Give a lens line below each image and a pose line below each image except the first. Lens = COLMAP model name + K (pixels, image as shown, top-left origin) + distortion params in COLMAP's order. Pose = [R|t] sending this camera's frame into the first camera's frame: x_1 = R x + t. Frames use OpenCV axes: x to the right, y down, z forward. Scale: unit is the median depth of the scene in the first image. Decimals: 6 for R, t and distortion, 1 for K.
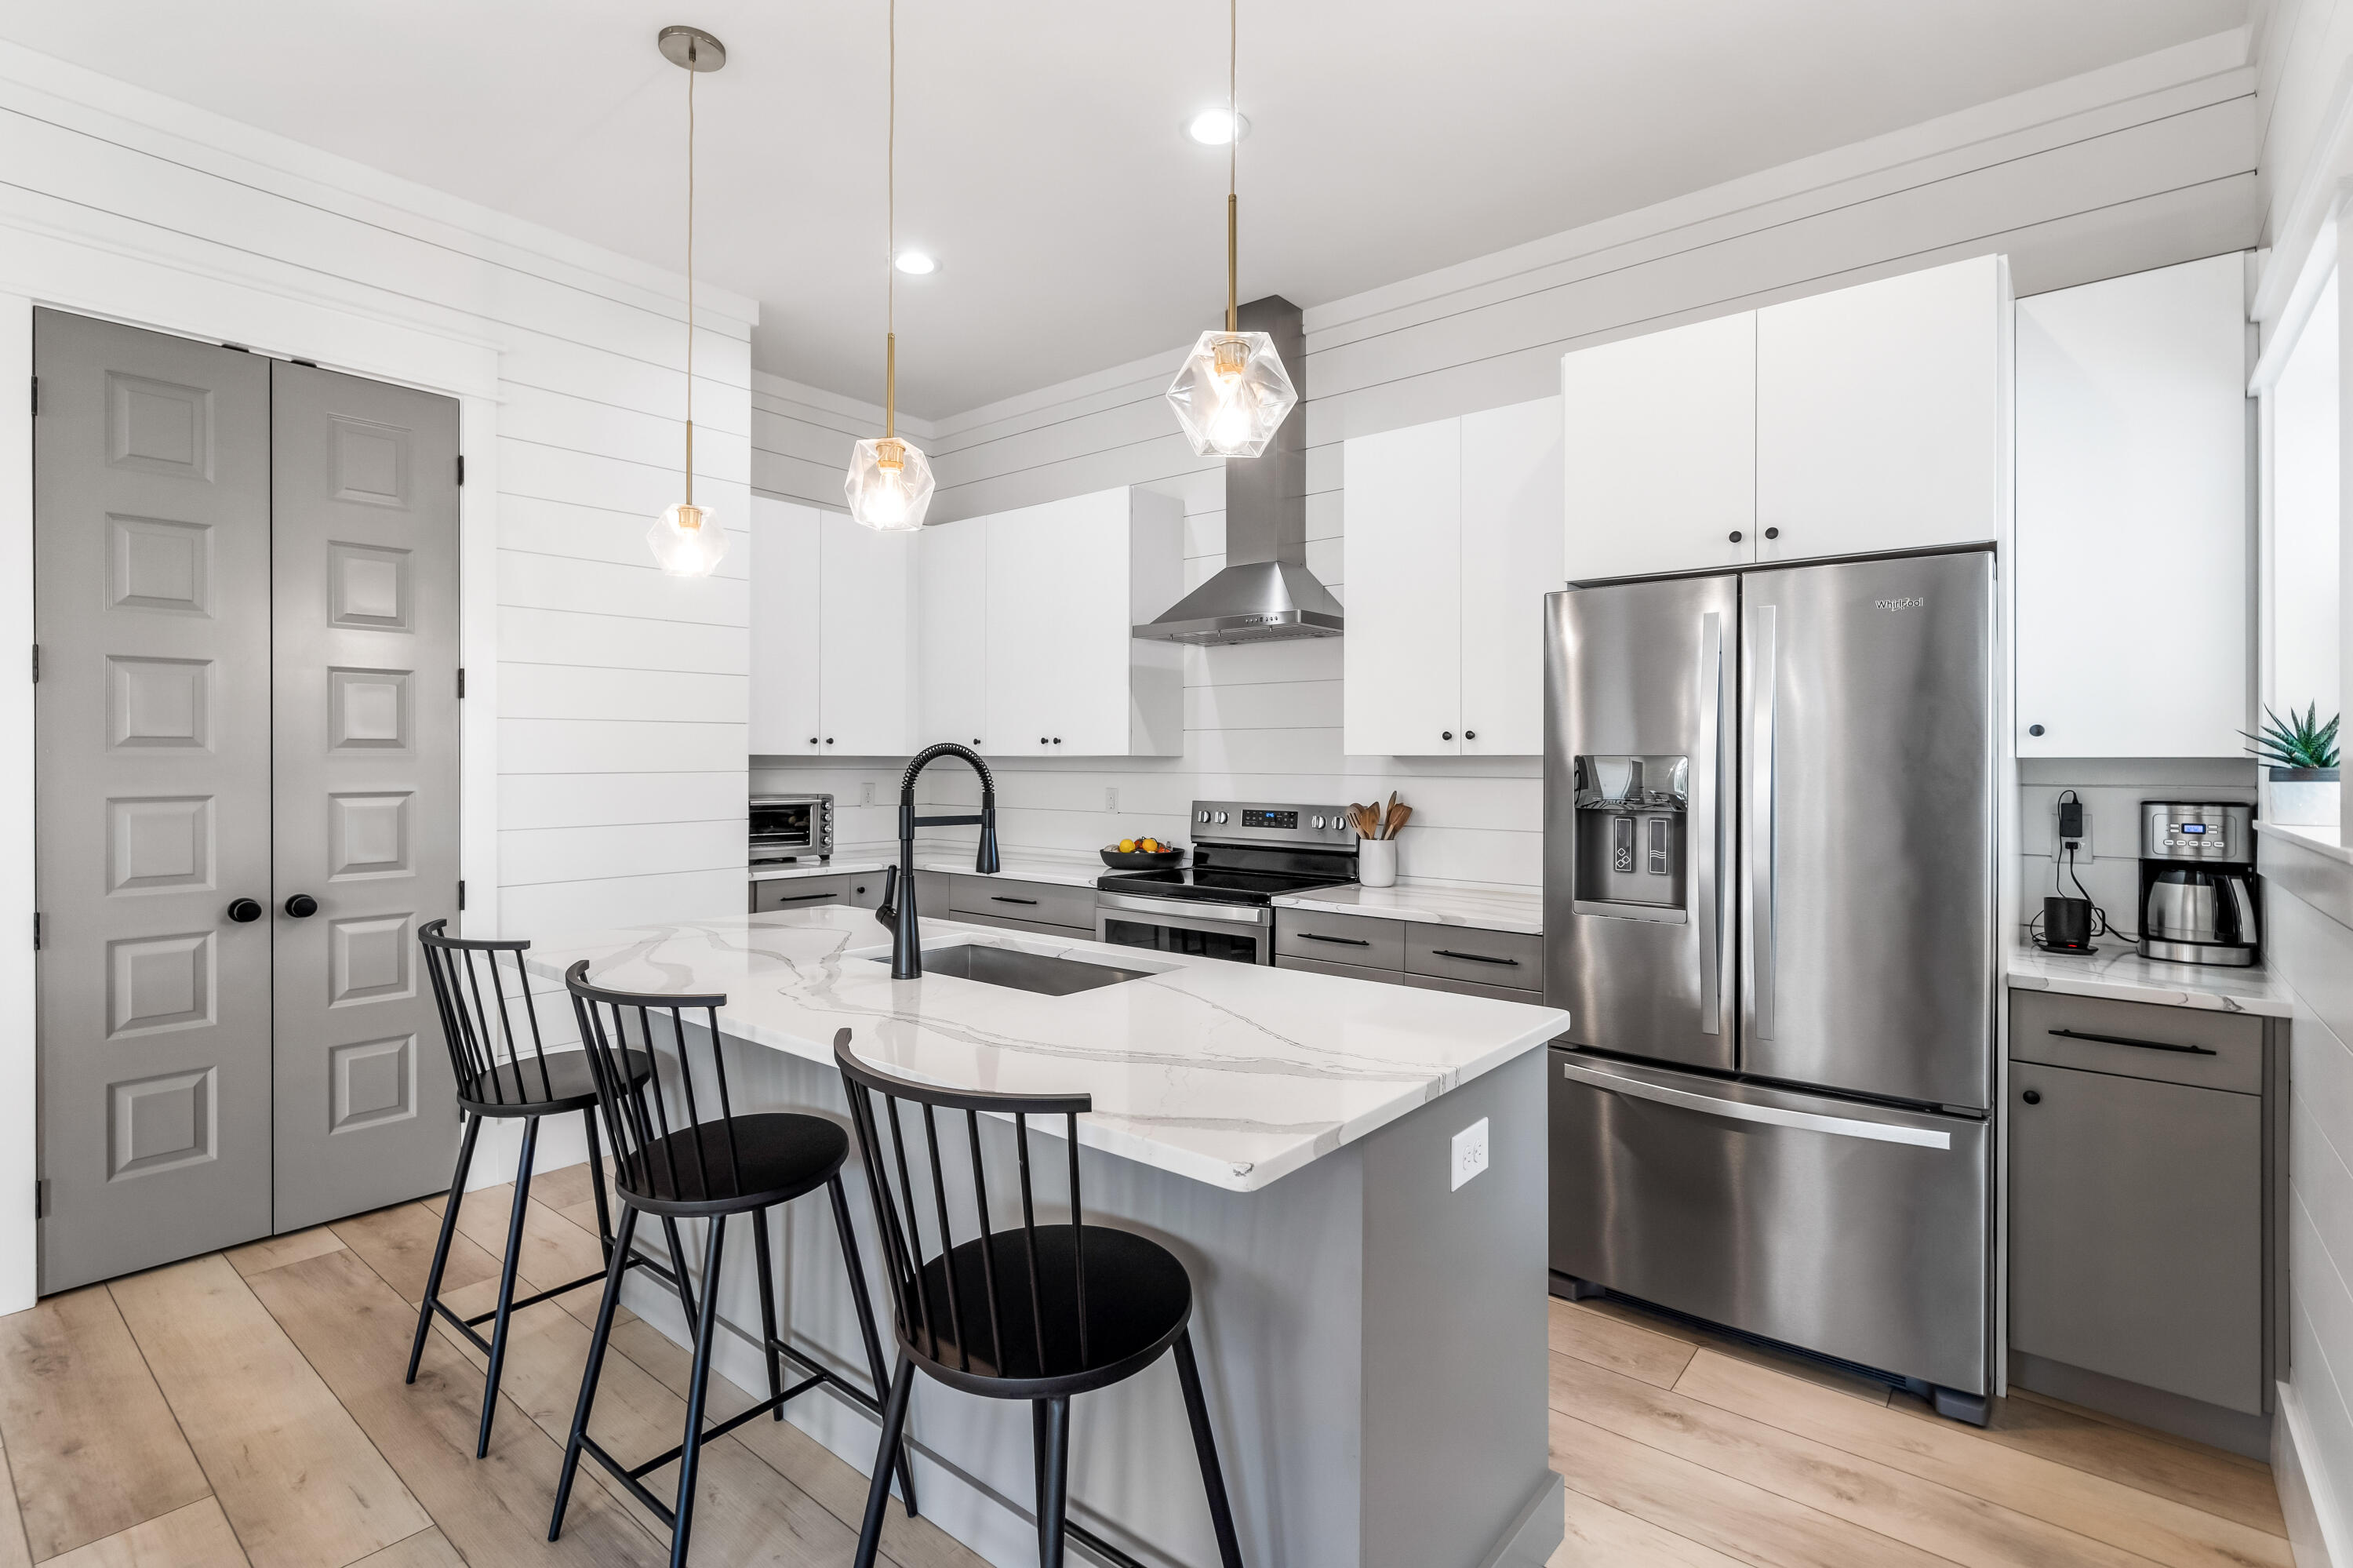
lens RADIAL K [[1142.2, 0, 1125.9], [0, 1142.2, 761.1], [0, 0, 1]] dist [0.021395, 0.003526]
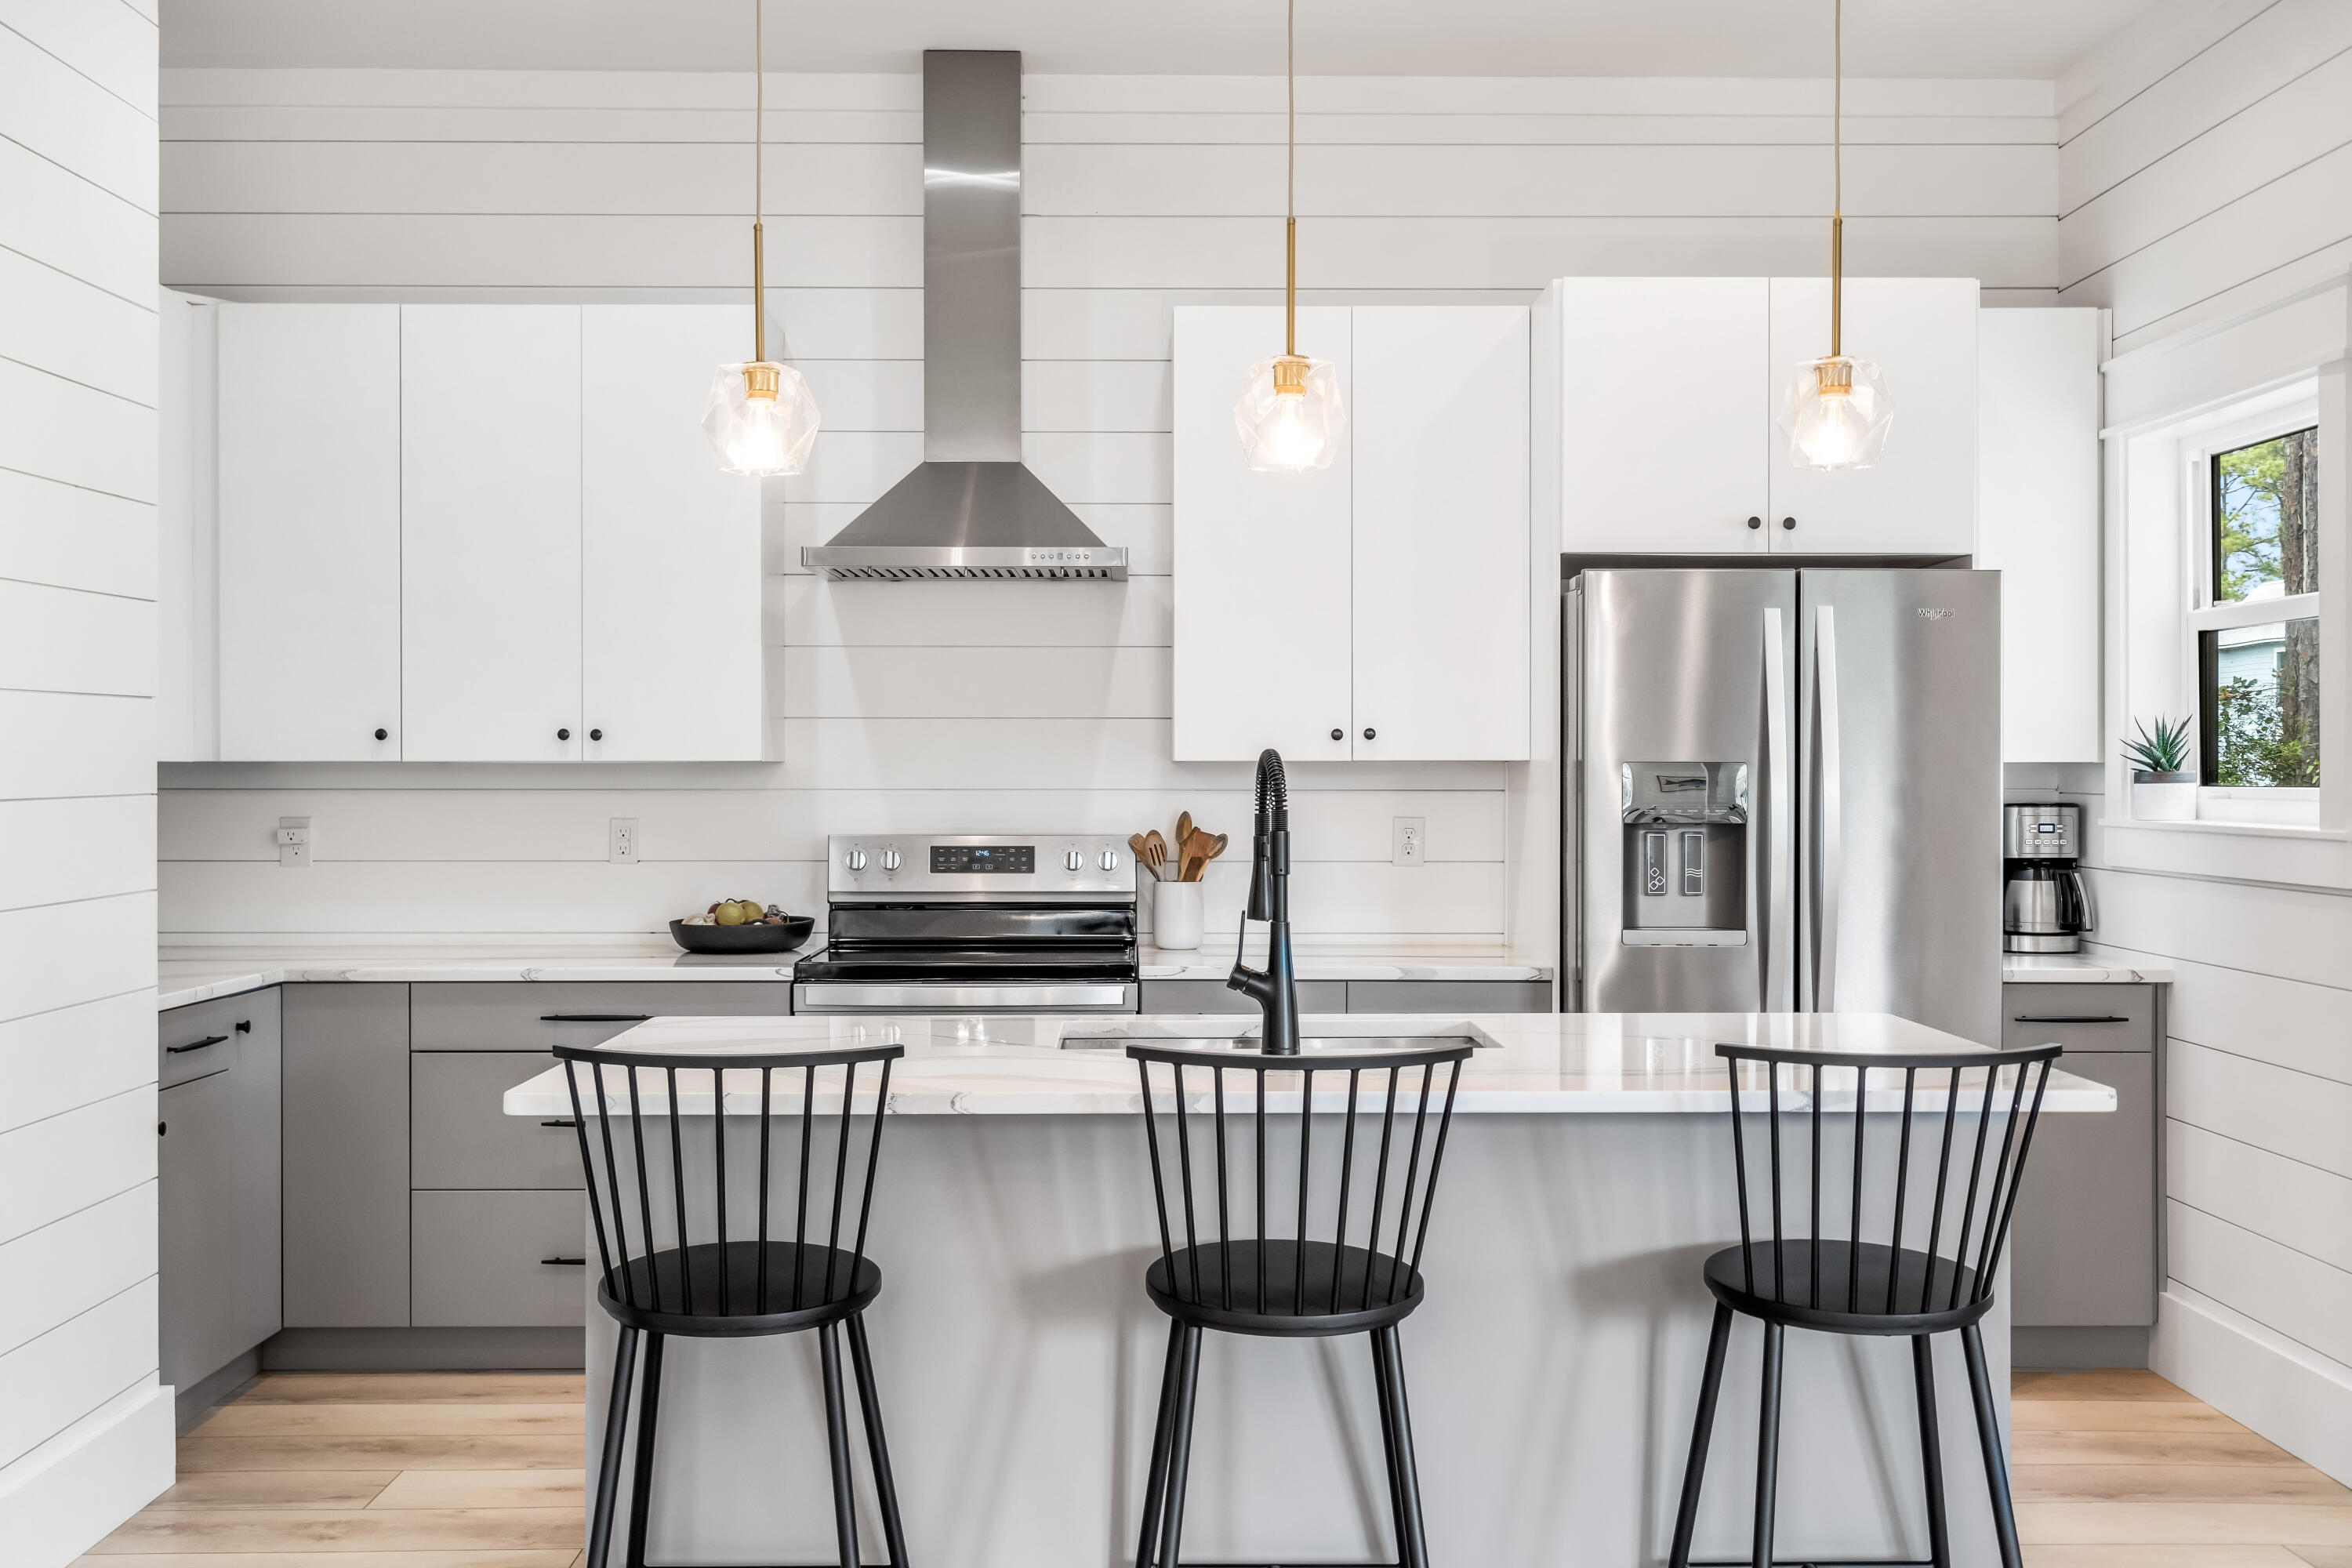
lens RADIAL K [[2392.8, 0, 1180.1], [0, 2392.8, 778.2], [0, 0, 1]] dist [0.069665, 0.000000]
pose [[0.742149, -0.007346, 0.670194, -1.101683], [0.003531, 0.999969, 0.007050, -0.006632], [-0.670225, -0.002866, 0.742152, -0.117149]]
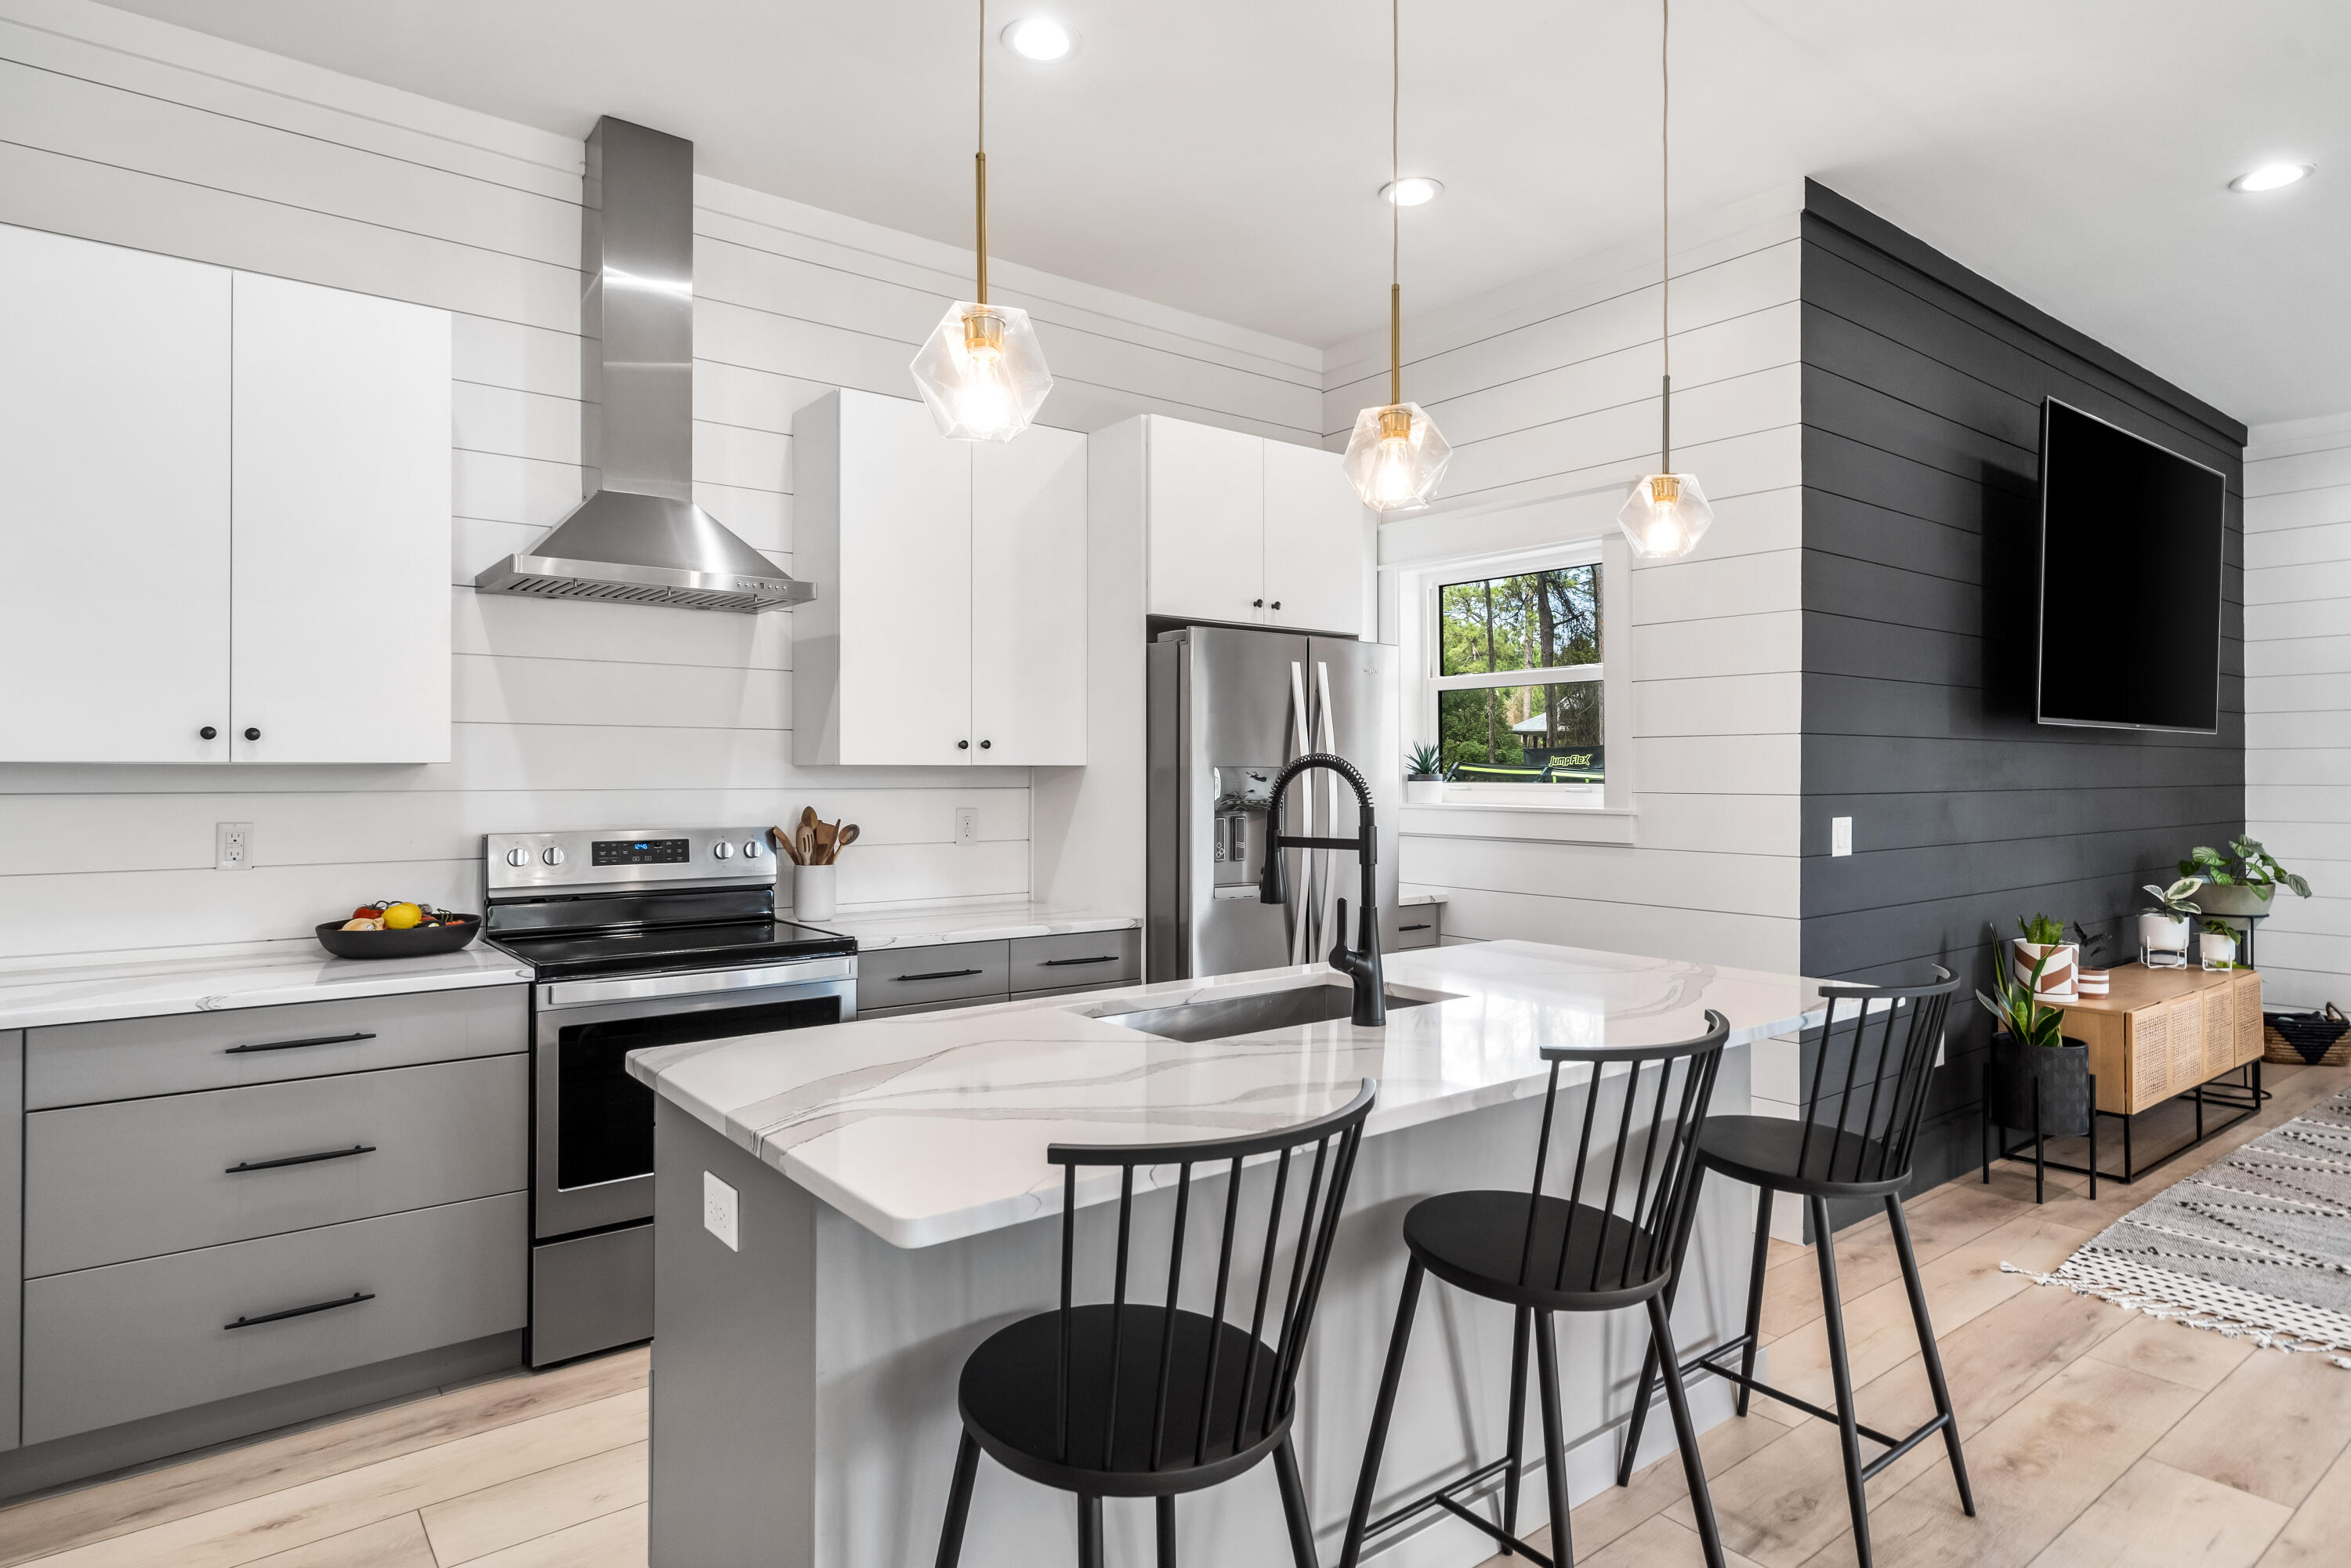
lens RADIAL K [[1313.7, 0, 1157.1], [0, 1313.7, 759.1], [0, 0, 1]] dist [0.024747, -0.000119]
pose [[0.185389, 0.004784, 0.982654, -1.000114], [-0.001159, 0.999989, -0.004650, -0.006999], [-0.982664, -0.000276, 0.185393, 0.836877]]
